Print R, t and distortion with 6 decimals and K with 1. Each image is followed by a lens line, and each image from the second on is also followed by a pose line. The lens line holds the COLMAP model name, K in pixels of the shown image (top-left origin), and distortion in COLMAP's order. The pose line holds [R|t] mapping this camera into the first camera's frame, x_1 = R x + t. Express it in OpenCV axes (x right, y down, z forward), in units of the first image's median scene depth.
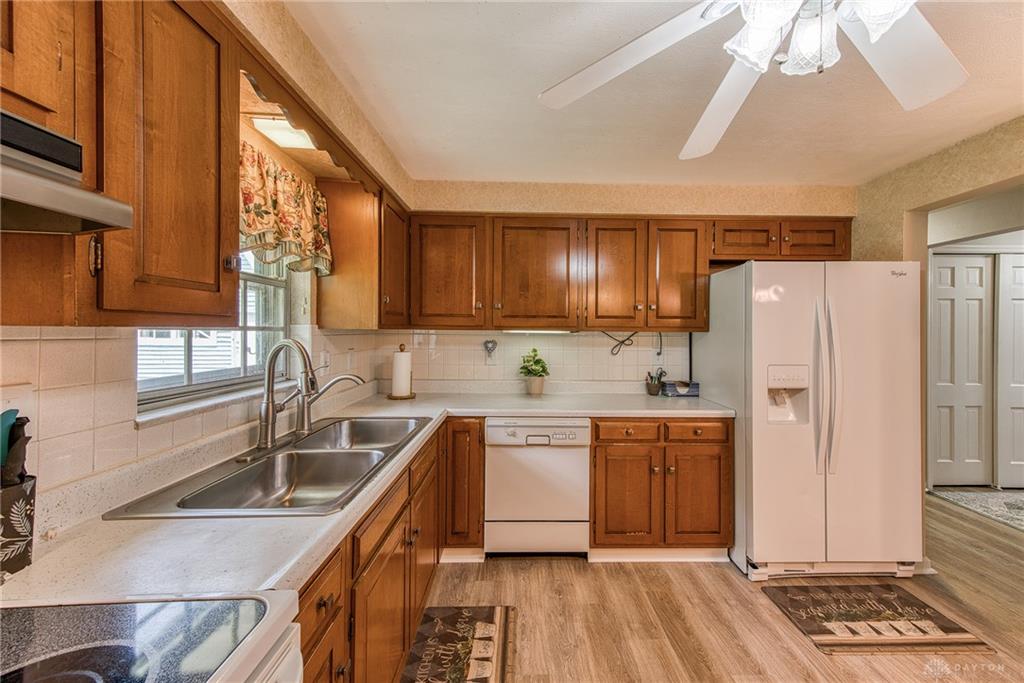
lens RADIAL K [[399.9, 0, 530.9], [0, 399.9, 328.9], [0, 0, 1]] dist [0.009992, -0.000044]
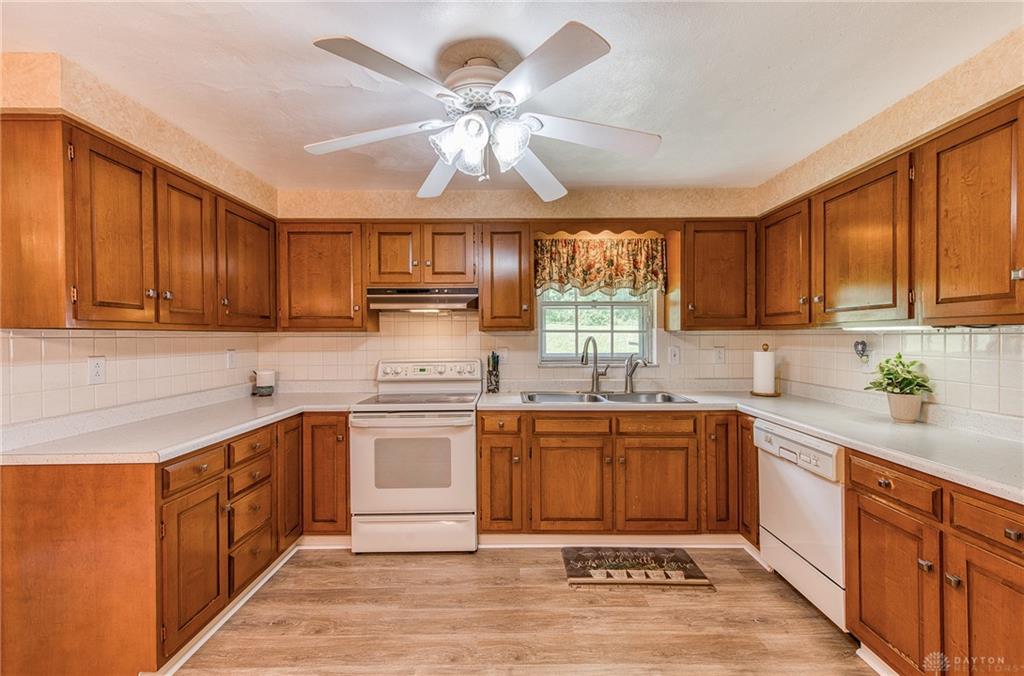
lens RADIAL K [[431.4, 0, 504.7], [0, 431.4, 339.5], [0, 0, 1]] dist [0.016025, -0.000432]
pose [[-0.044789, -0.000859, -0.998996, 1.014623], [0.009598, 0.999953, -0.001290, 0.026009], [0.998950, -0.009646, -0.044779, 0.452698]]
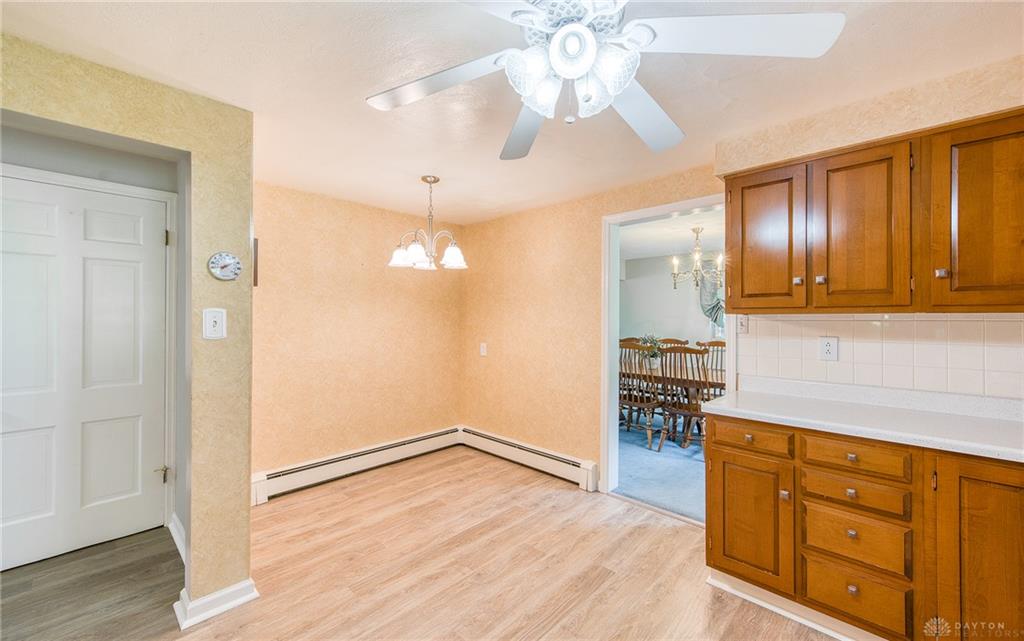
lens RADIAL K [[408.9, 0, 511.9], [0, 408.9, 314.3], [0, 0, 1]] dist [0.002227, -0.000025]
pose [[-0.695831, -0.001920, 0.718203, -0.062279], [-0.009778, 0.999929, -0.006800, 0.012079], [-0.718139, -0.011755, -0.695800, 0.811989]]
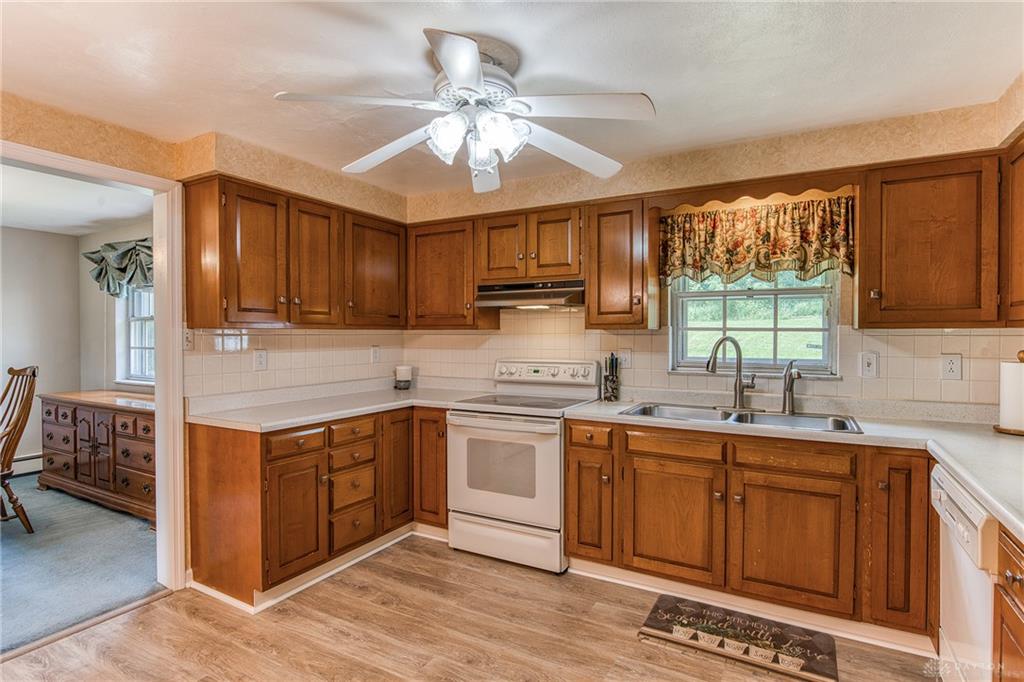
lens RADIAL K [[514.3, 0, 512.0], [0, 514.3, 341.0], [0, 0, 1]] dist [-0.002340, -0.001620]
pose [[-0.518587, 0.004243, -0.855014, 0.978258], [0.000143, 0.999988, 0.004876, 0.022602], [0.855025, 0.002406, -0.518581, 0.878004]]
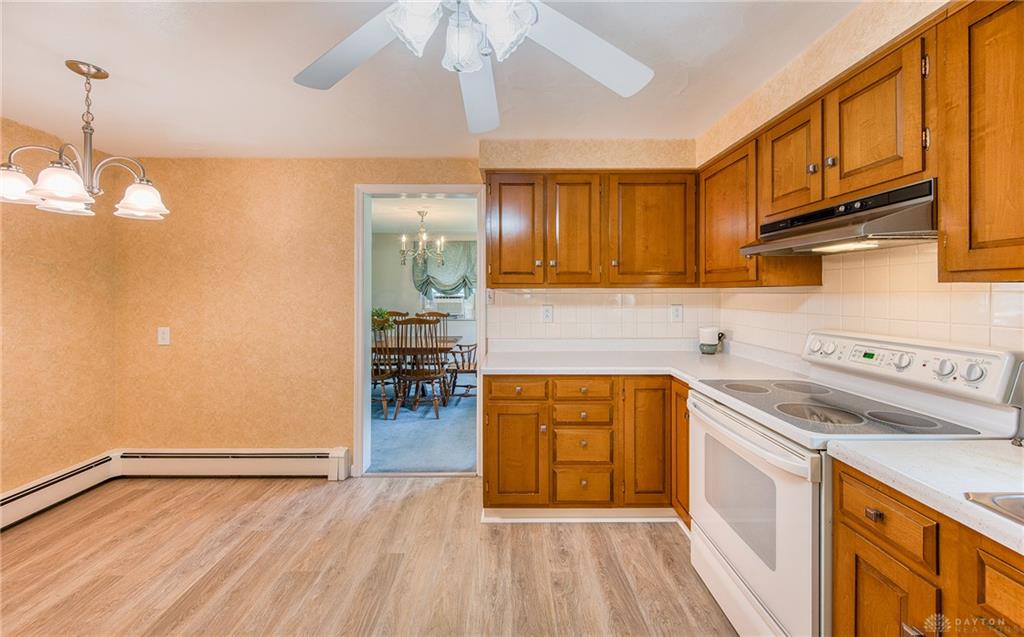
lens RADIAL K [[378.6, 0, 513.6], [0, 378.6, 291.8], [0, 0, 1]] dist [-0.001474, -0.000562]
pose [[-0.999747, -0.006053, 0.021666, 0.204562], [-0.006176, 0.999965, -0.005603, 0.015482], [-0.021631, -0.005735, -0.999750, 0.824355]]
